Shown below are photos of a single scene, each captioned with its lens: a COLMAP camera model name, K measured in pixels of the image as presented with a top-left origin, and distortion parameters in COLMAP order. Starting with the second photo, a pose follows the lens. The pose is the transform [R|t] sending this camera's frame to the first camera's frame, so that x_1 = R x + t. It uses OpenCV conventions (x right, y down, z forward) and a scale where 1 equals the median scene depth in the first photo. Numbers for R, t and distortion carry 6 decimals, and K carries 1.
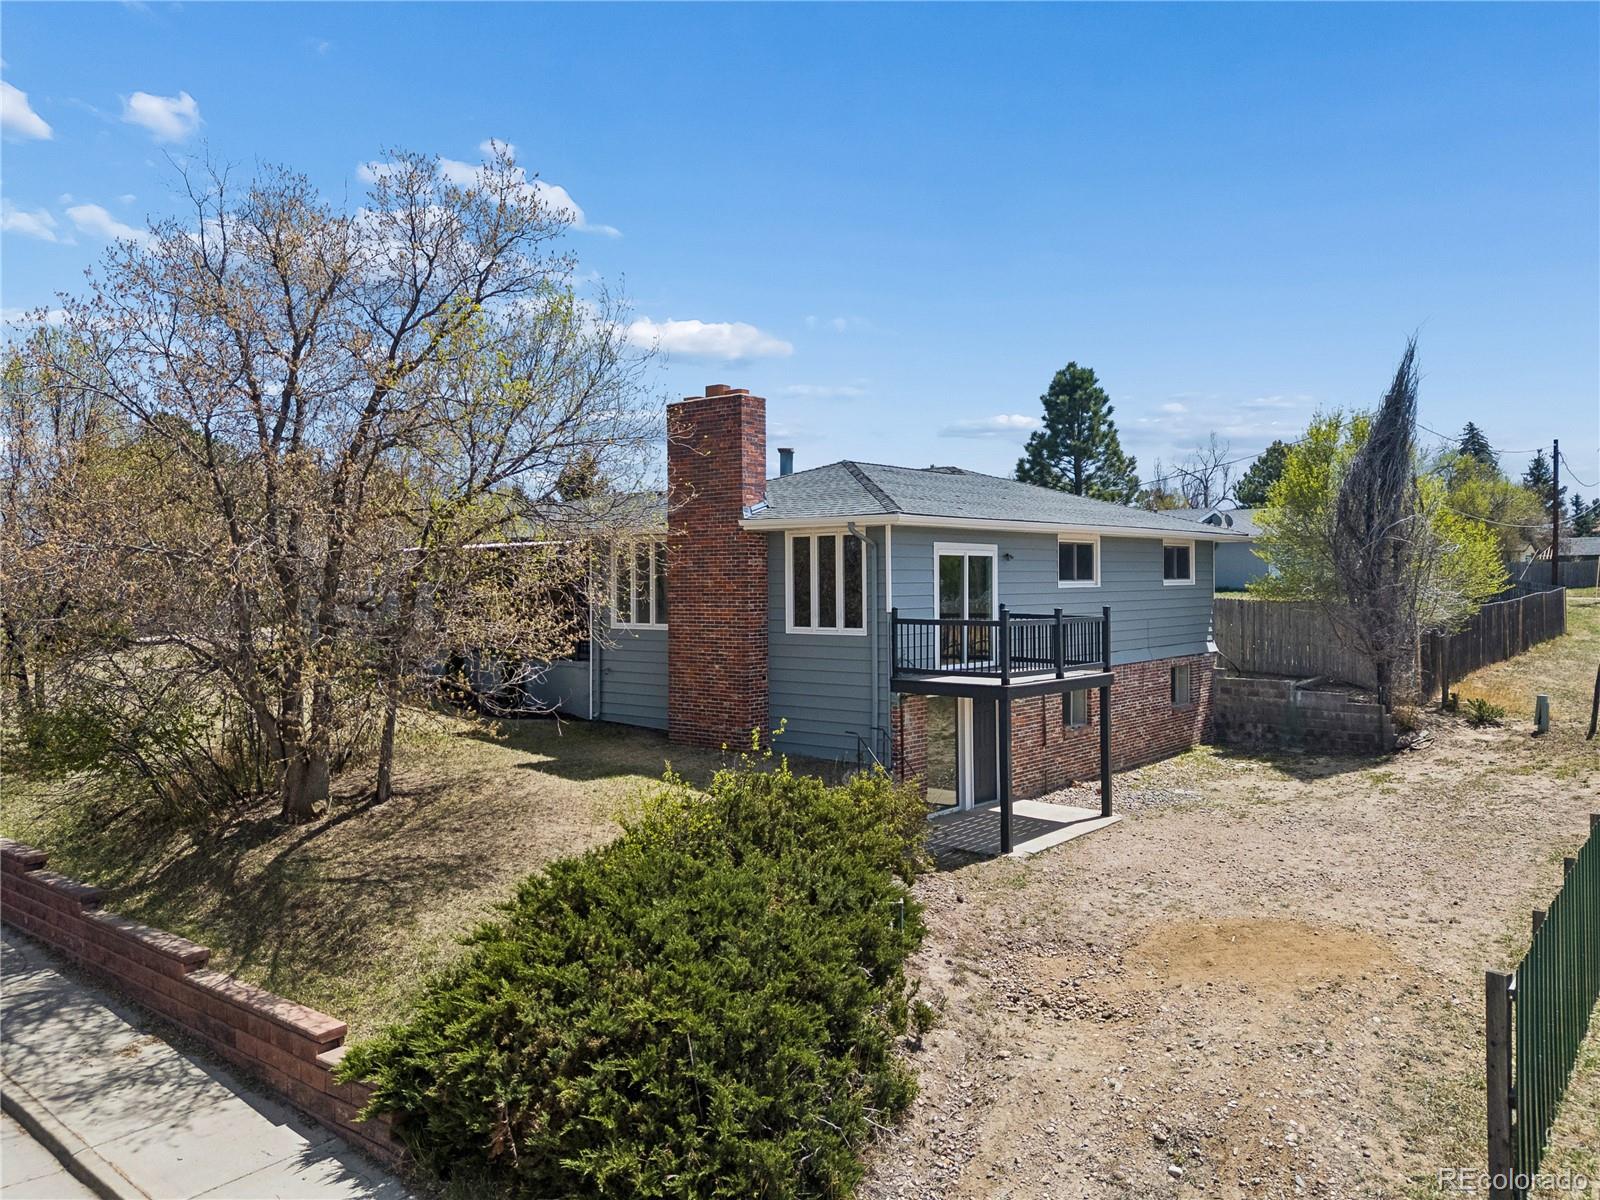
lens RADIAL K [[1168.3, 0, 790.7], [0, 1168.3, 597.6], [0, 0, 1]] dist [0.058892, -0.046443]
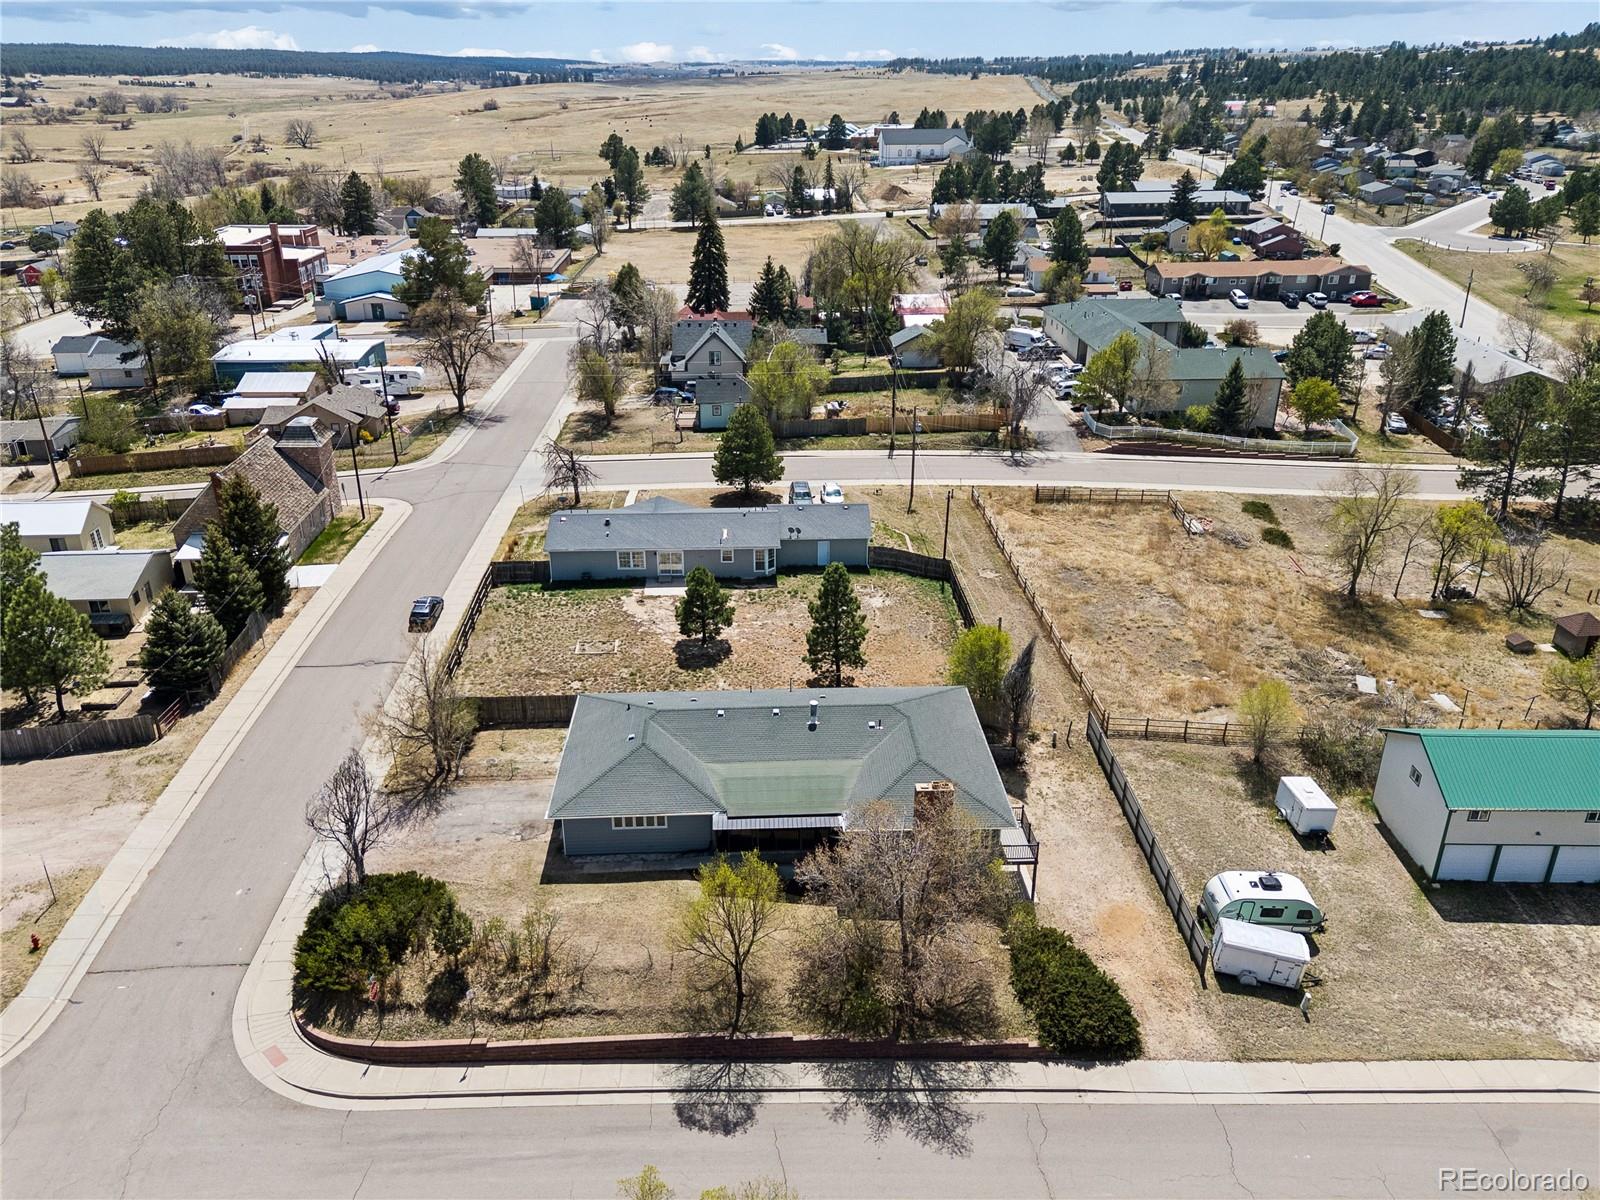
lens RADIAL K [[1168.3, 0, 790.7], [0, 1168.3, 597.6], [0, 0, 1]] dist [0.058892, -0.046443]
pose [[0.744028, -0.269062, 0.611579, -3.031533], [0.015473, 0.922026, 0.386818, -2.658364], [-0.667970, -0.278341, 0.690176, -0.925655]]
